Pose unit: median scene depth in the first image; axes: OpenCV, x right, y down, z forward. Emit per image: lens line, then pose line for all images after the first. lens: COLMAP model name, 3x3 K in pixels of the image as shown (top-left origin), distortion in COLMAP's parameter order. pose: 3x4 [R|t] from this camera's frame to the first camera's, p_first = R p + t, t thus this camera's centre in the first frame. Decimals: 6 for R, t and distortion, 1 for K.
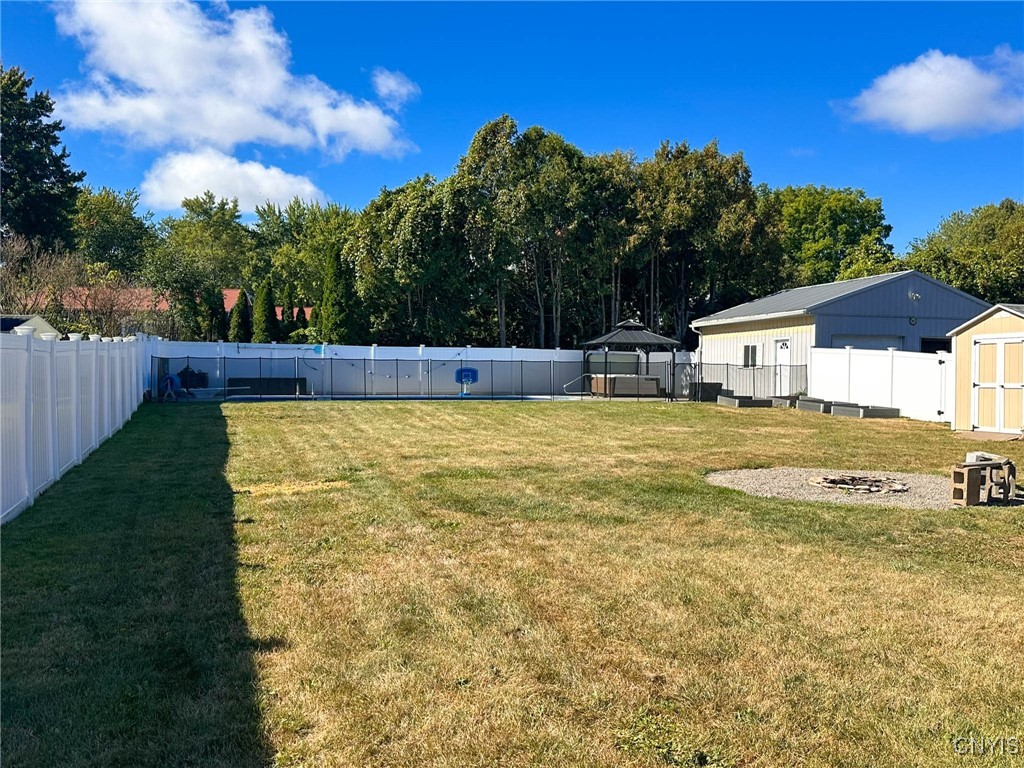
lens RADIAL K [[874.8, 0, 512.0], [0, 874.8, 384.0], [0, 0, 1]] dist [0.173485, -0.006487]
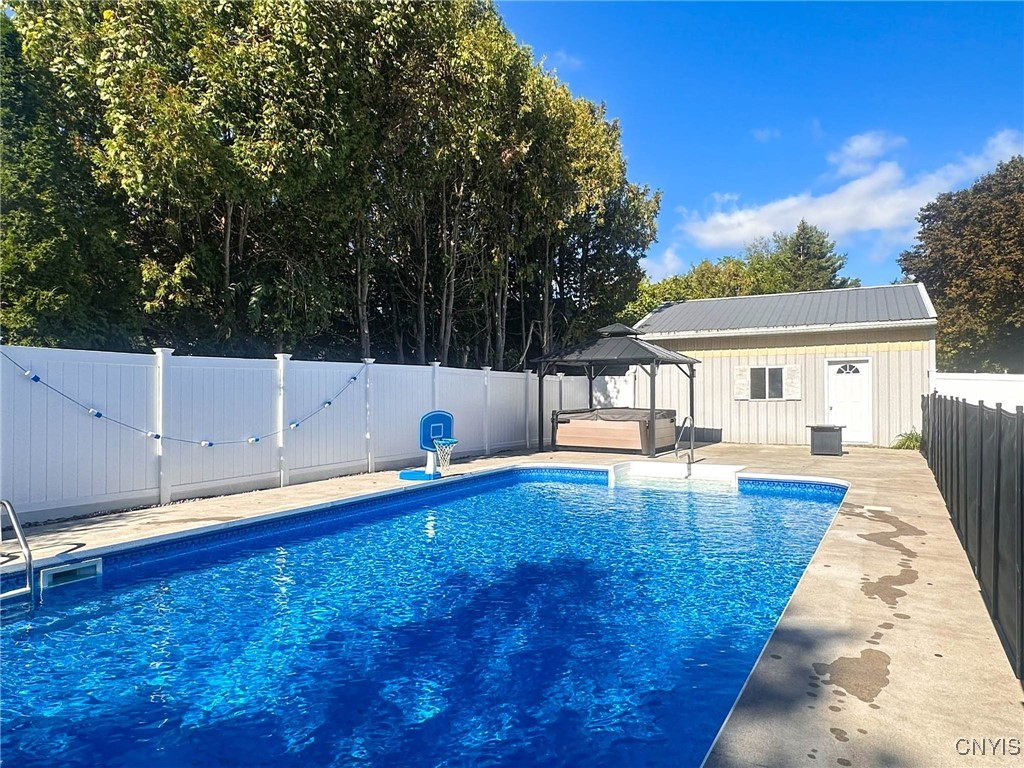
lens RADIAL K [[667.0, 0, 512.0], [0, 667.0, 384.0], [0, 0, 1]] dist [0.003766, 0.001249]
pose [[0.700671, -0.002272, 0.713481, -0.244272], [0.023362, 0.999532, -0.019759, -0.024240], [-0.713102, 0.030513, 0.700396, 0.741066]]
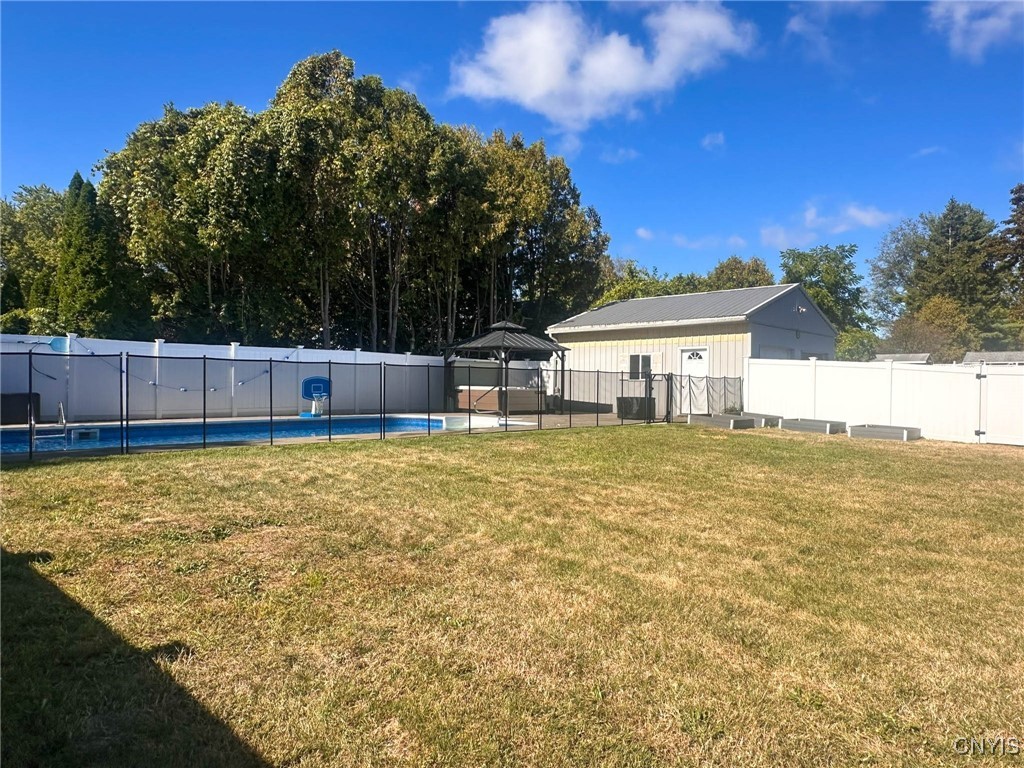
lens RADIAL K [[670.9, 0, 512.0], [0, 670.9, 384.0], [0, 0, 1]] dist [0.004965, 0.004476]
pose [[0.867738, 0.002287, 0.497016, -0.178853], [0.001565, 0.999972, -0.007334, -0.008602], [-0.497019, 0.007142, 0.867710, 0.452112]]
